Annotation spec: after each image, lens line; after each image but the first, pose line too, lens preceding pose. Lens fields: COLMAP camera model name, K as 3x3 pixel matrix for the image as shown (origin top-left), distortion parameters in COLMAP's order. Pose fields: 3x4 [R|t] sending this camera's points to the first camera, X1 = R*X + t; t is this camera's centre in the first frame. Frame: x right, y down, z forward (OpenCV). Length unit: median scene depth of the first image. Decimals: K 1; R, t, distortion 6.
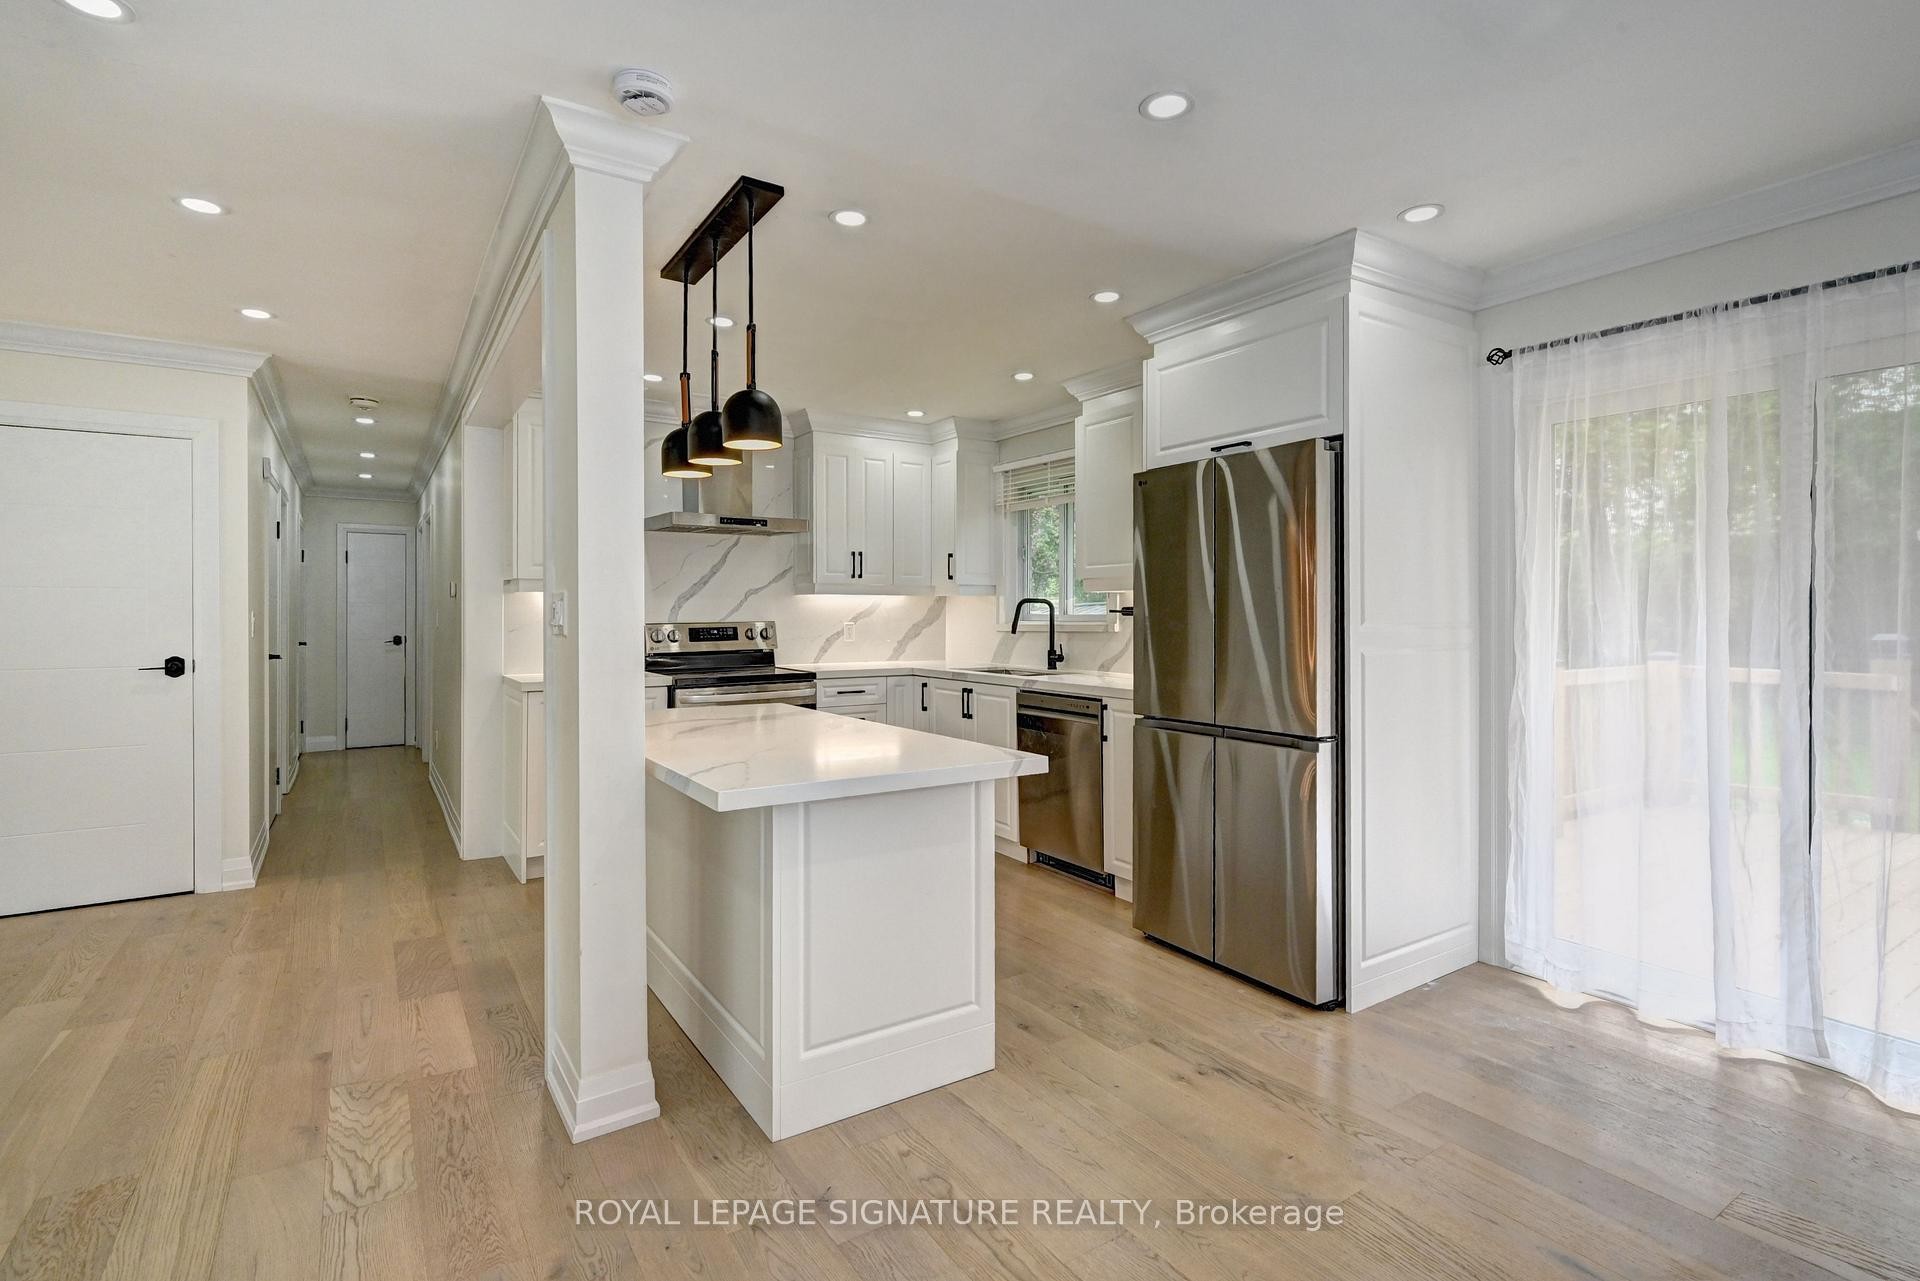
lens RADIAL K [[916.9, 0, 968.0], [0, 916.9, 614.0], [0, 0, 1]] dist [0.000176, -0.000106]
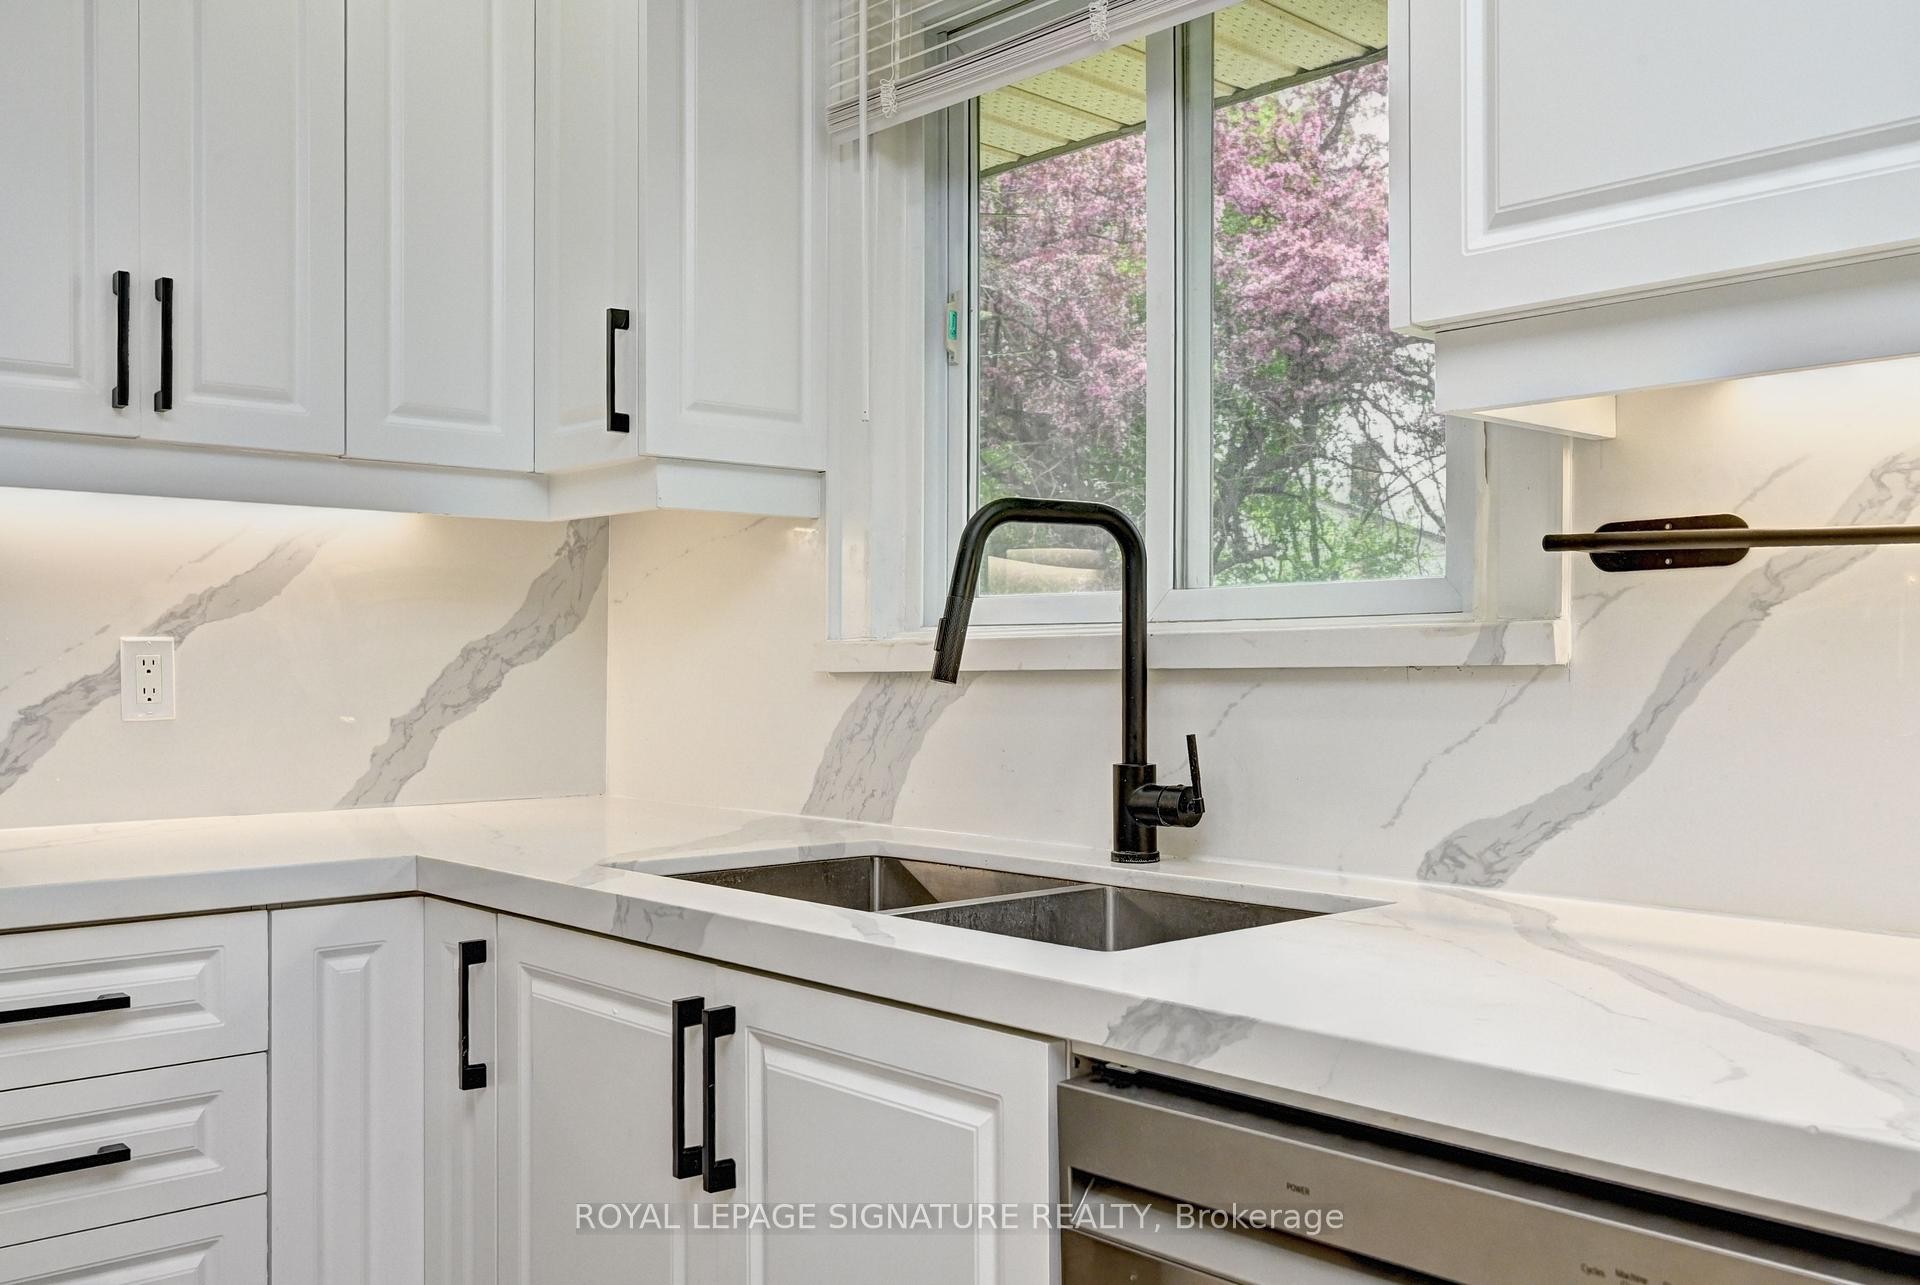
lens RADIAL K [[1701.0, 0, 952.4], [0, 1701.0, 659.8], [0, 0, 1]] dist [-0.004090, 0.014859]
pose [[0.988143, 0.000472, 0.153538, -0.004446], [-0.000200, 0.999998, -0.001788, 0.022922], [-0.153538, 0.001736, 0.988141, 0.846278]]
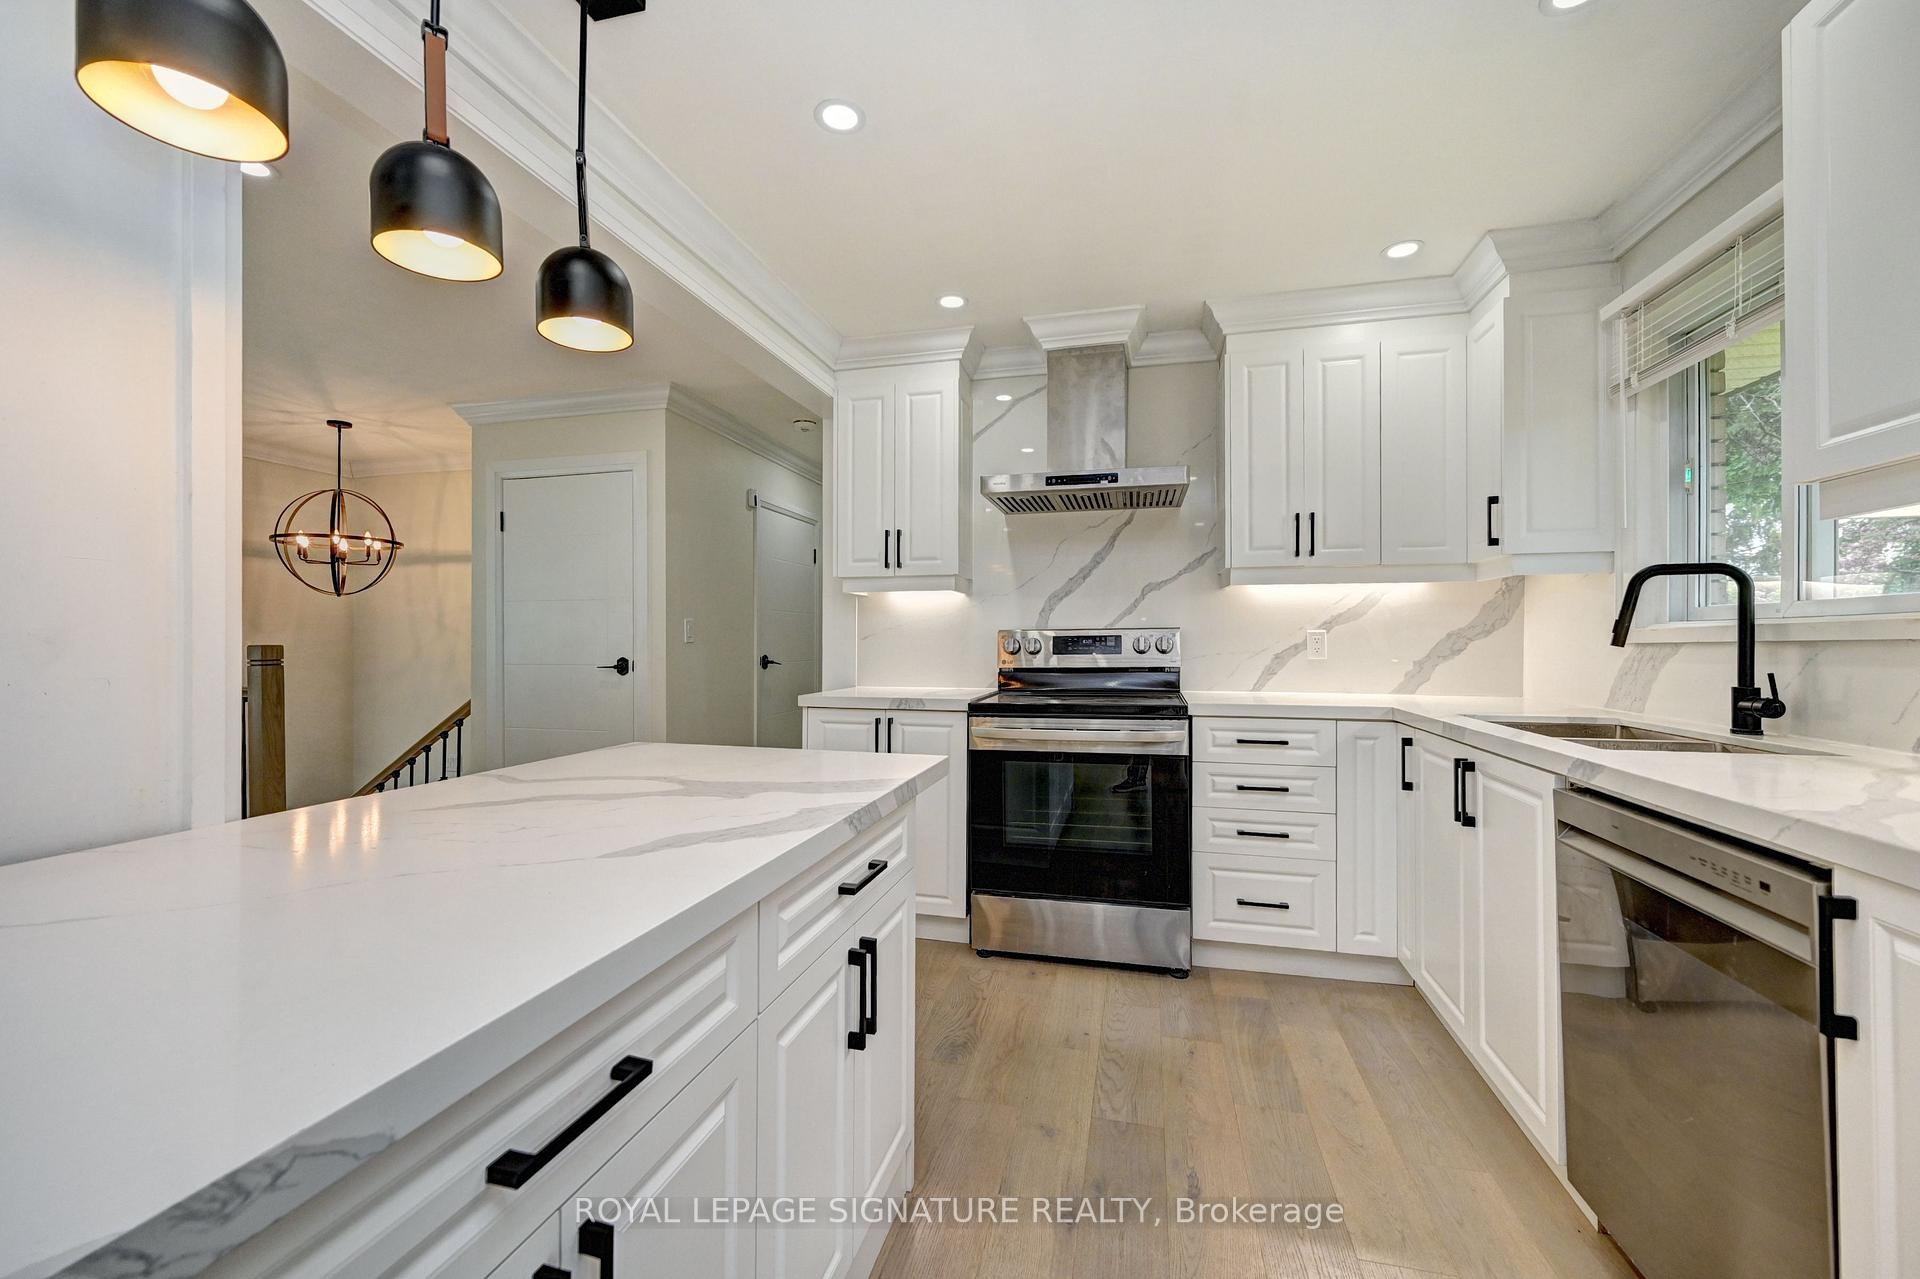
lens RADIAL K [[768.3, 0, 945.5], [0, 768.3, 636.6], [0, 0, 1]] dist [0.000070, -0.000565]
pose [[0.666749, -0.003296, -0.745275, 0.142764], [-0.001403, 0.999983, -0.005678, 0.025246], [0.745281, 0.004831, 0.666733, 0.665589]]
